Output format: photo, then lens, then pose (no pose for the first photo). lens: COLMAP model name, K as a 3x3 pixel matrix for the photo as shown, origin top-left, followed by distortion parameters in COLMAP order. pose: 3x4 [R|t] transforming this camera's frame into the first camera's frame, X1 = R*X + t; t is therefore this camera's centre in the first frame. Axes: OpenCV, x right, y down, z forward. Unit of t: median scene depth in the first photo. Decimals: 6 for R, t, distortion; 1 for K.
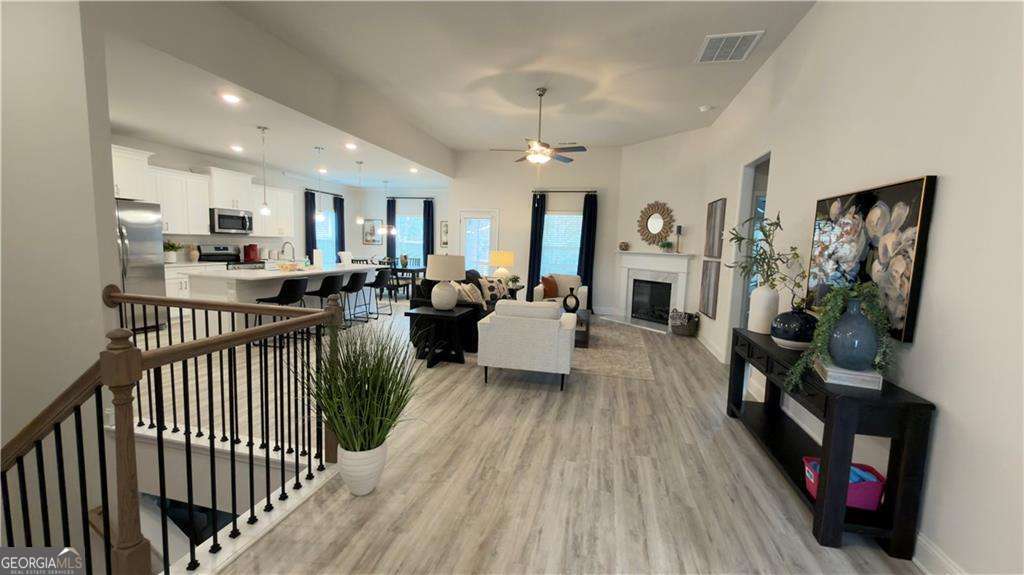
lens RADIAL K [[407.6, 0, 510.8], [0, 407.6, 287.7], [0, 0, 1]] dist [-0.000896, -0.000229]
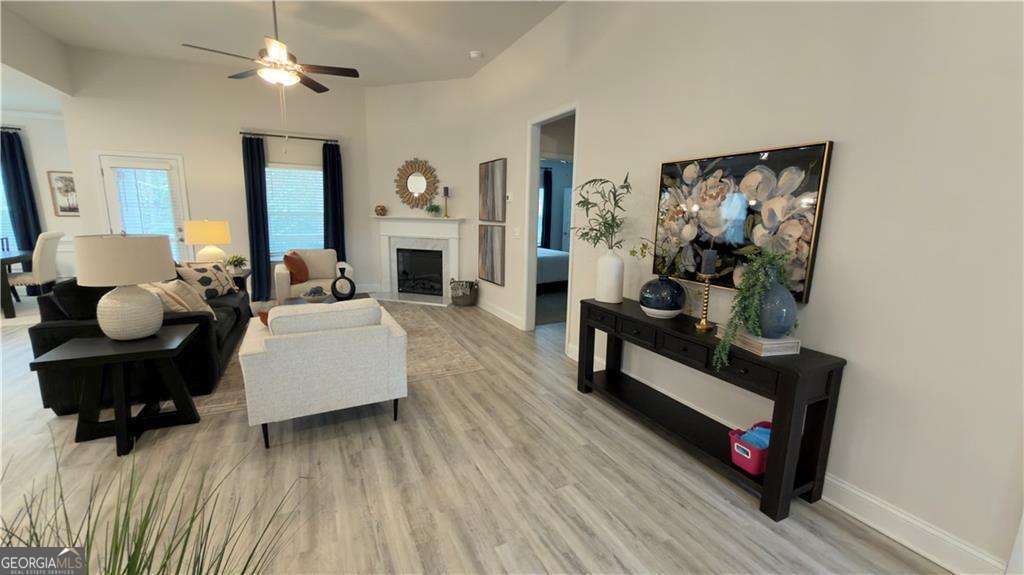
lens RADIAL K [[407.6, 0, 510.8], [0, 407.6, 287.7], [0, 0, 1]] dist [-0.000896, -0.000229]
pose [[0.768742, -0.133204, 0.625534, -0.093557], [0.075852, 0.990156, 0.117630, -0.030725], [-0.635045, -0.042979, 0.771279, 0.235955]]
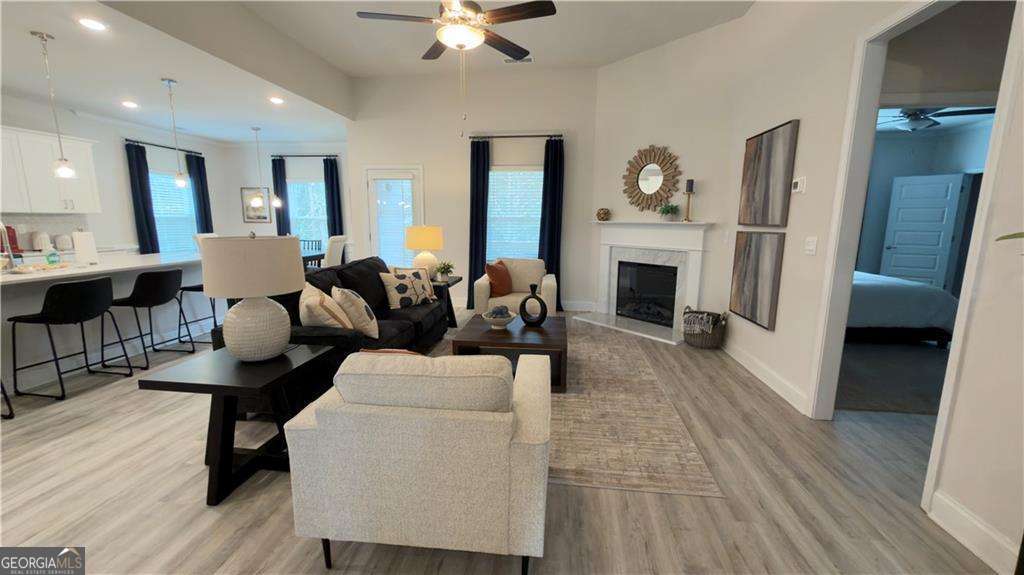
lens RADIAL K [[407.6, 0, 510.8], [0, 407.6, 287.7], [0, 0, 1]] dist [-0.000896, -0.000229]
pose [[0.993741, -0.043073, 0.103066, 0.059755], [0.036878, 0.997439, 0.061279, -0.035256], [-0.105441, -0.057095, 0.992785, 0.446436]]
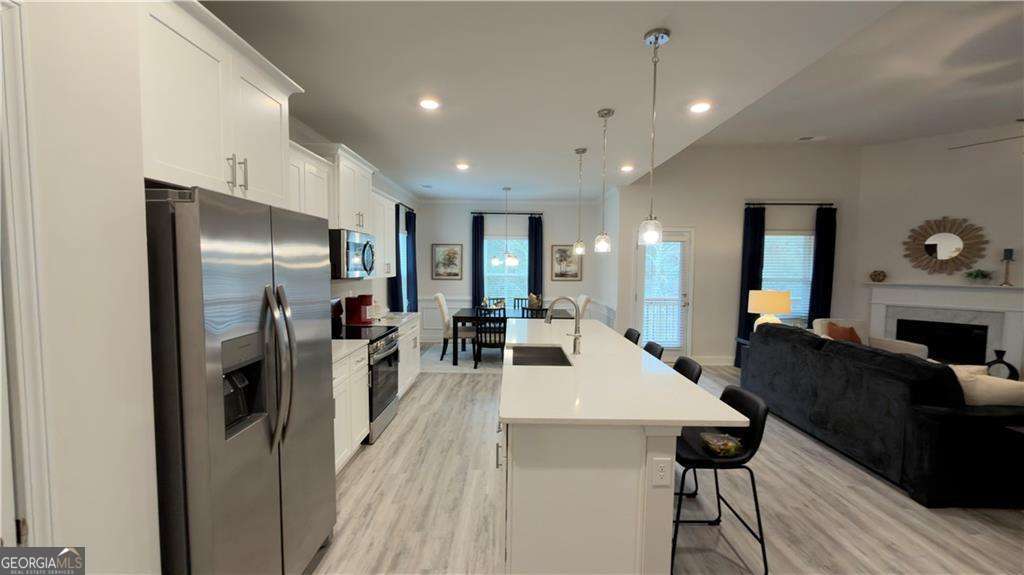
lens RADIAL K [[410.6, 0, 511.8], [0, 410.6, 292.0], [0, 0, 1]] dist [0.000657, 0.000175]
pose [[0.973740, -0.041009, 0.223938, -0.781772], [0.048786, 0.998379, -0.029304, -0.116879], [-0.222373, 0.039460, 0.974163, 0.578806]]
